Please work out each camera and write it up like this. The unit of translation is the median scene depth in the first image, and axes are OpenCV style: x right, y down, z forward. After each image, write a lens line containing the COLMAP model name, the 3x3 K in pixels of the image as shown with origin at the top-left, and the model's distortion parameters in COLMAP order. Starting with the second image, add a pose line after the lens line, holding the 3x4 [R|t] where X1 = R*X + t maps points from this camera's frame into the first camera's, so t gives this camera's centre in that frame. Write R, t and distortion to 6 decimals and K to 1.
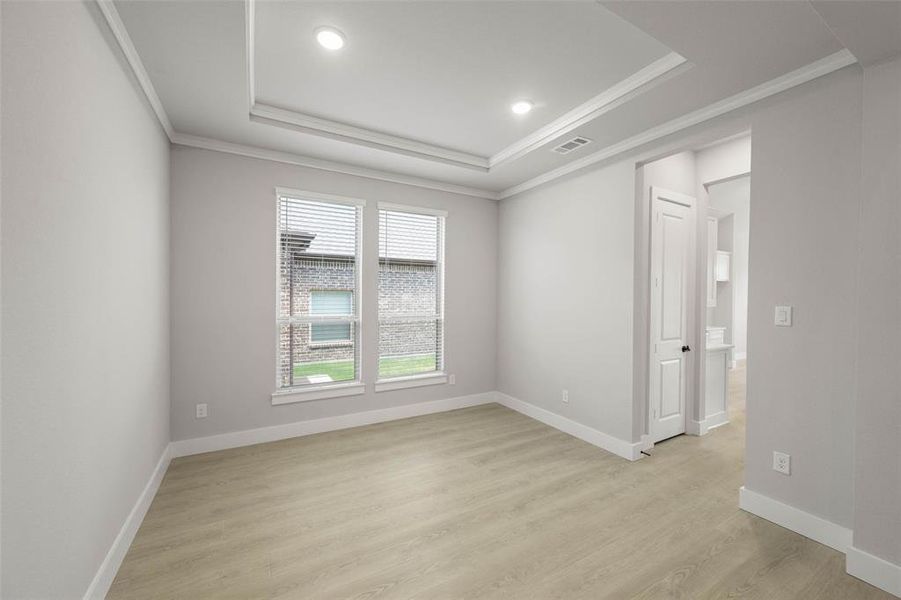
lens RADIAL K [[350.3, 0, 453.2], [0, 350.3, 298.4], [0, 0, 1]] dist [-0.001431, -0.000122]
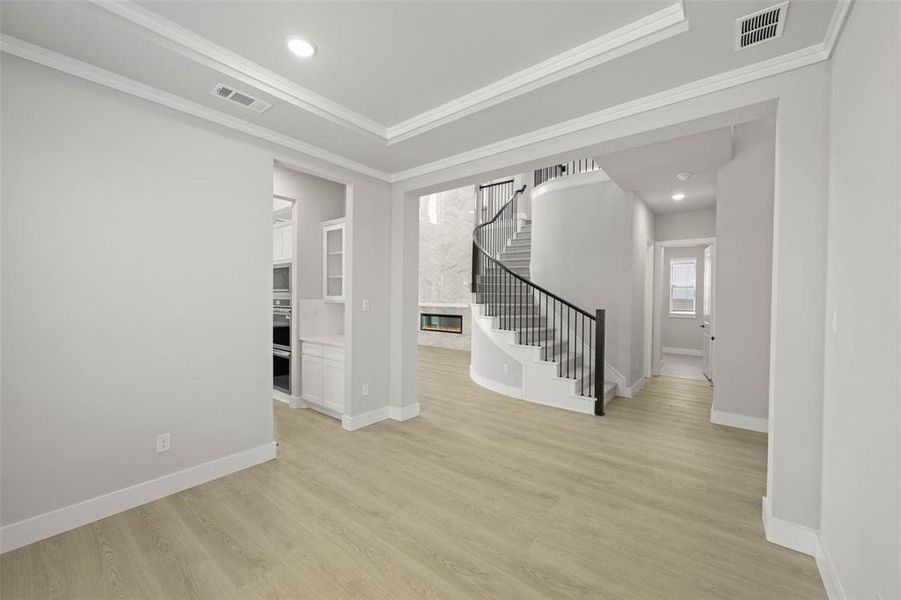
lens RADIAL K [[350.3, 0, 452.4], [0, 350.3, 299.4], [0, 0, 1]] dist [-0.001431, -0.000122]
pose [[-0.364588, -0.021706, 0.930916, -0.624020], [-0.004789, 0.999759, 0.021435, -0.012349], [-0.931157, 0.003356, -0.364604, 0.936329]]
